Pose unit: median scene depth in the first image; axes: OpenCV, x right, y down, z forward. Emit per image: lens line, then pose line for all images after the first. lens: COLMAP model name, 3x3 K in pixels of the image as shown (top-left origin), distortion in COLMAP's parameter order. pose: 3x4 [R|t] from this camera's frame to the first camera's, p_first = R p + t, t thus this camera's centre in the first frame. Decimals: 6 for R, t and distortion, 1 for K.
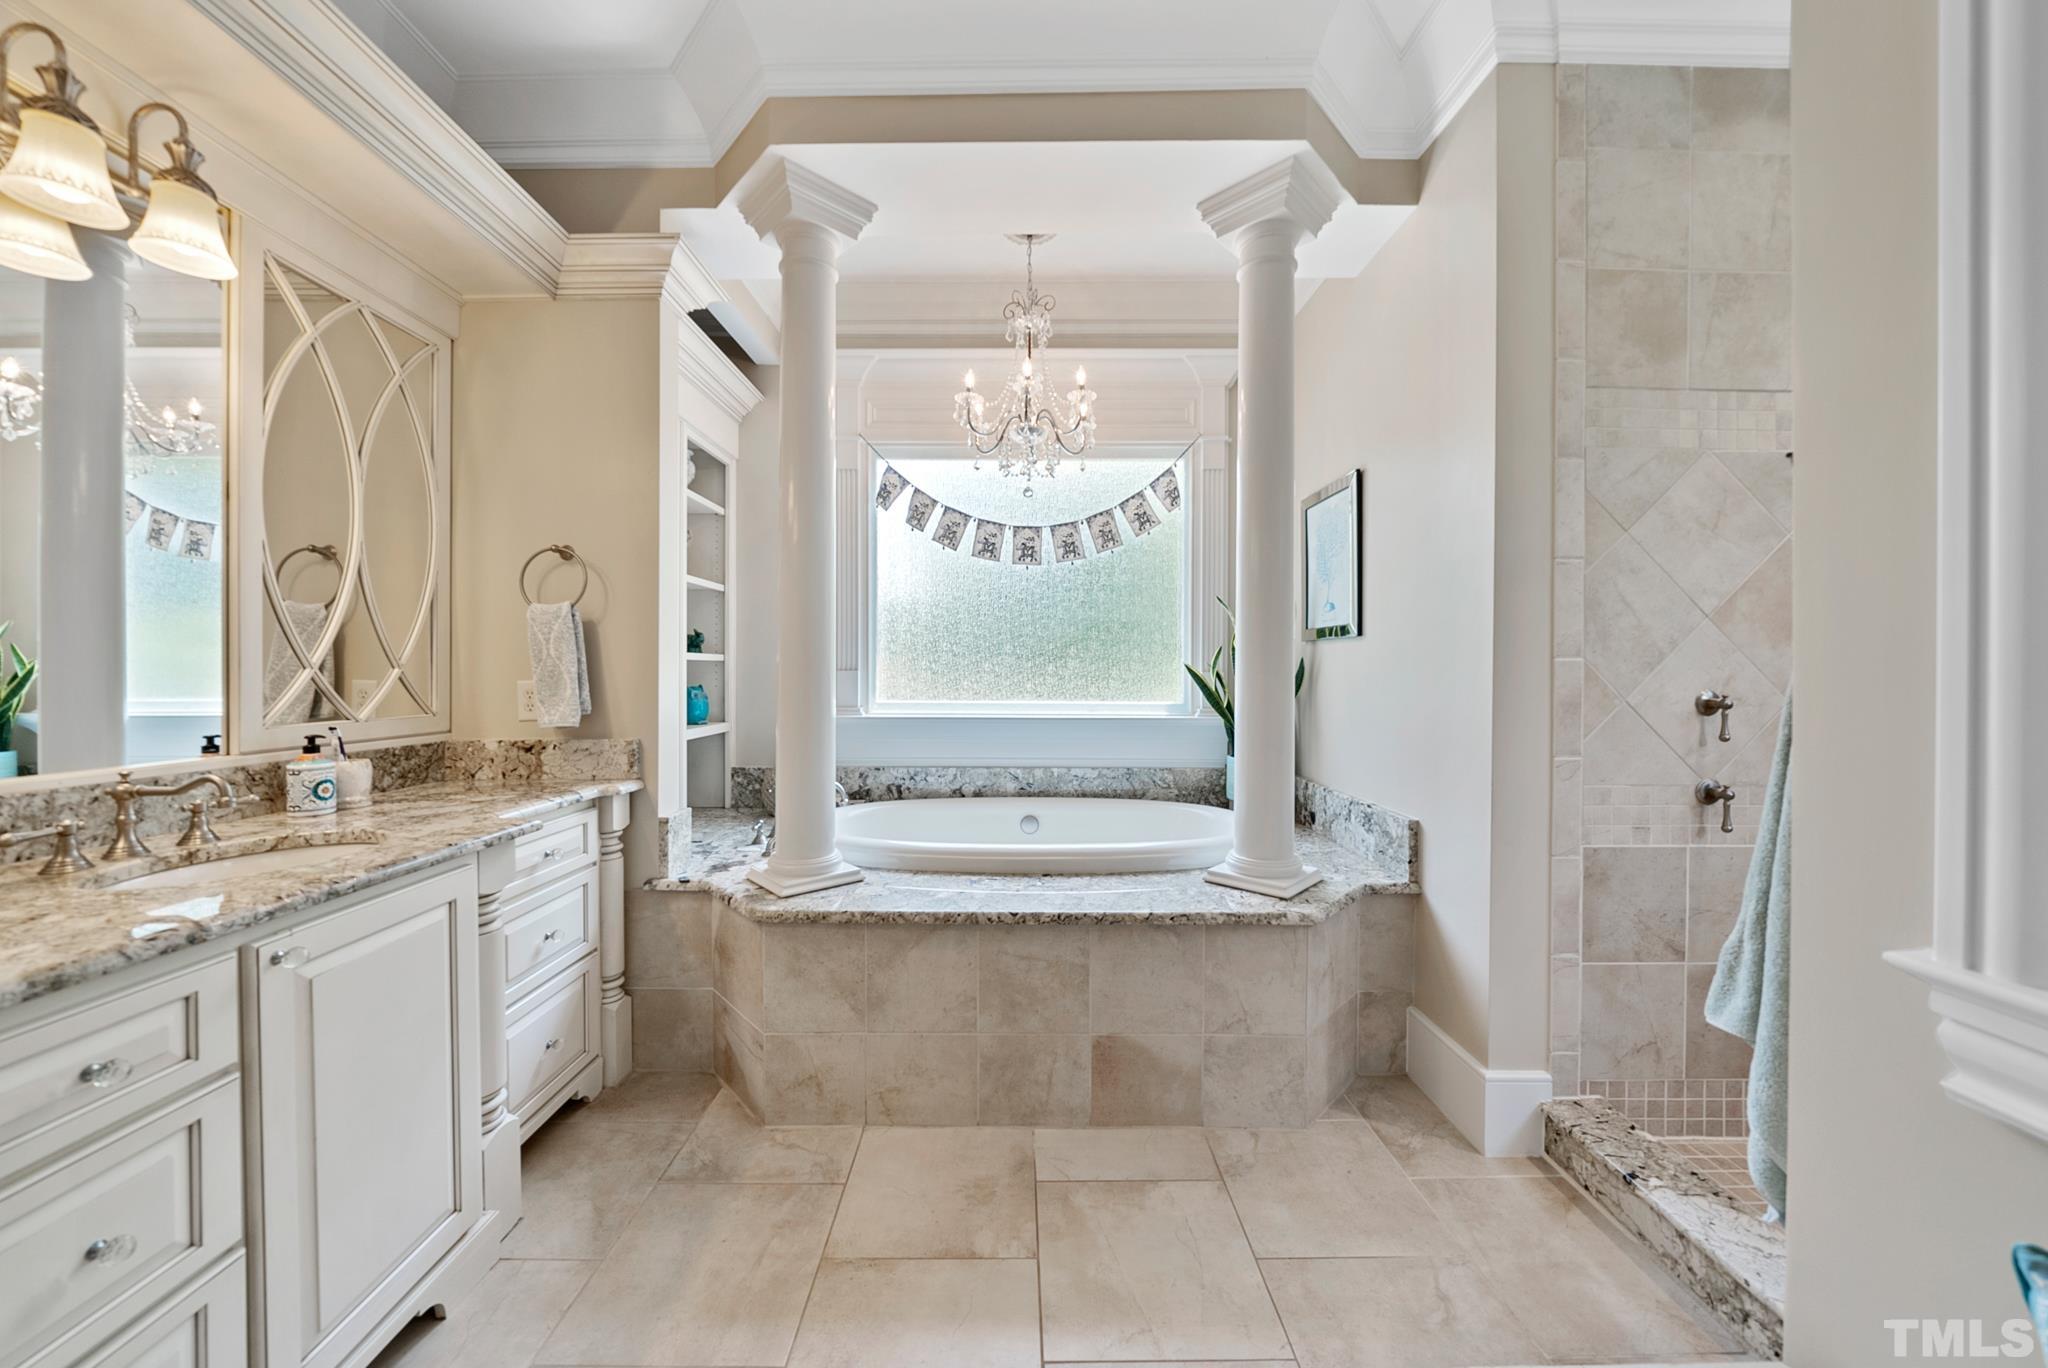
lens RADIAL K [[712.8, 0, 1017.9], [0, 712.8, 675.2], [0, 0, 1]] dist [-0.007947, 0.000047]
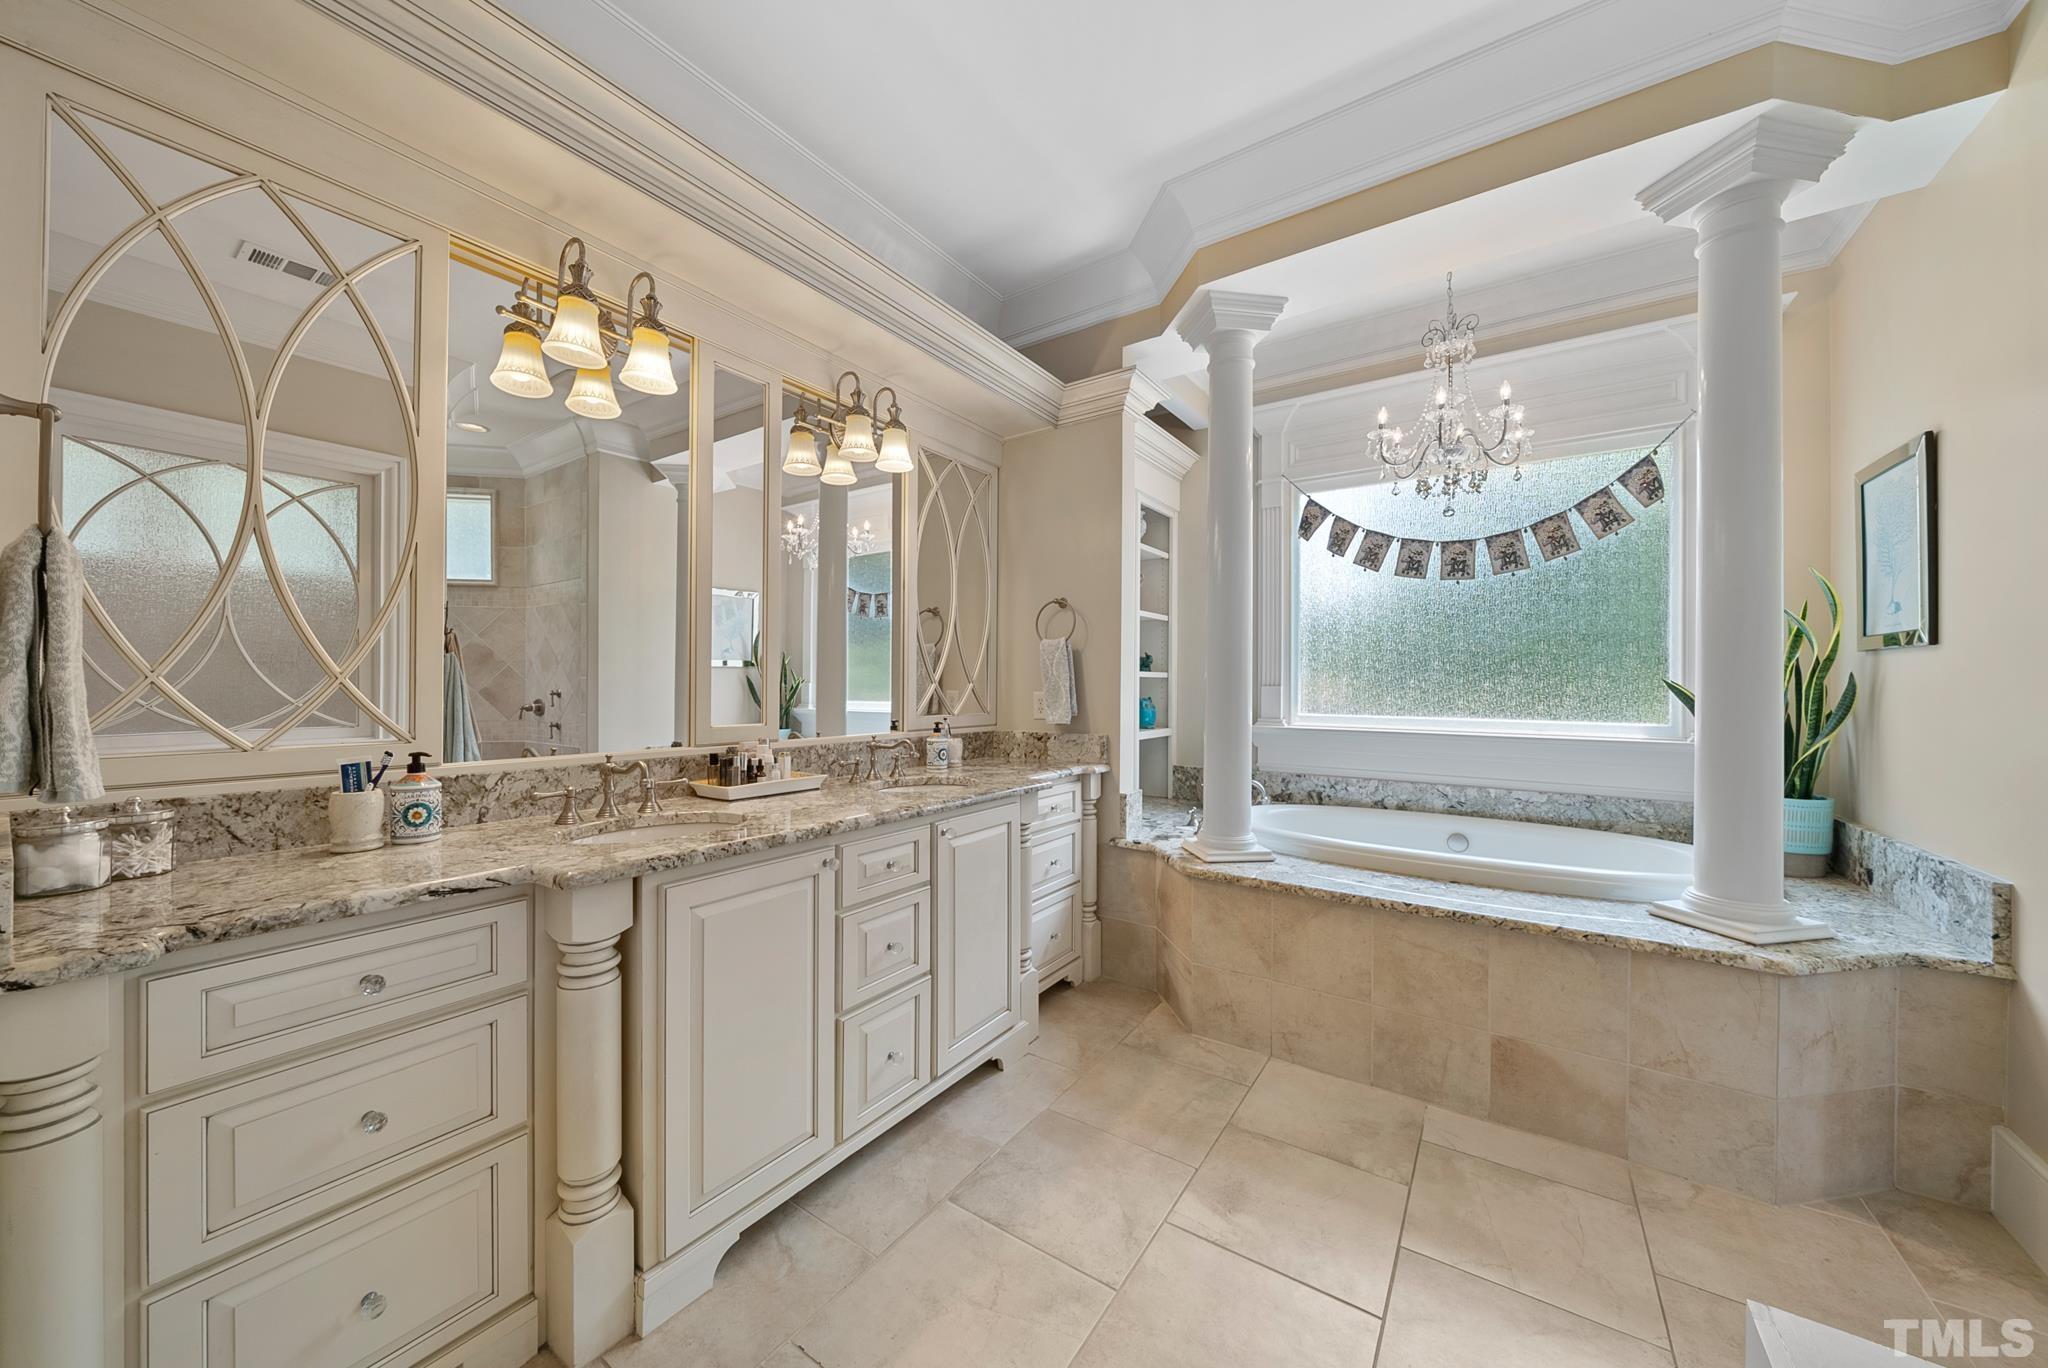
lens RADIAL K [[712.8, 0, 1017.9], [0, 712.8, 675.2], [0, 0, 1]] dist [-0.007947, 0.000047]
pose [[0.822461, -0.003740, -0.568809, 0.113975], [-0.008461, 0.999787, -0.018808, 0.001492], [0.568758, 0.020282, 0.822255, -0.244104]]
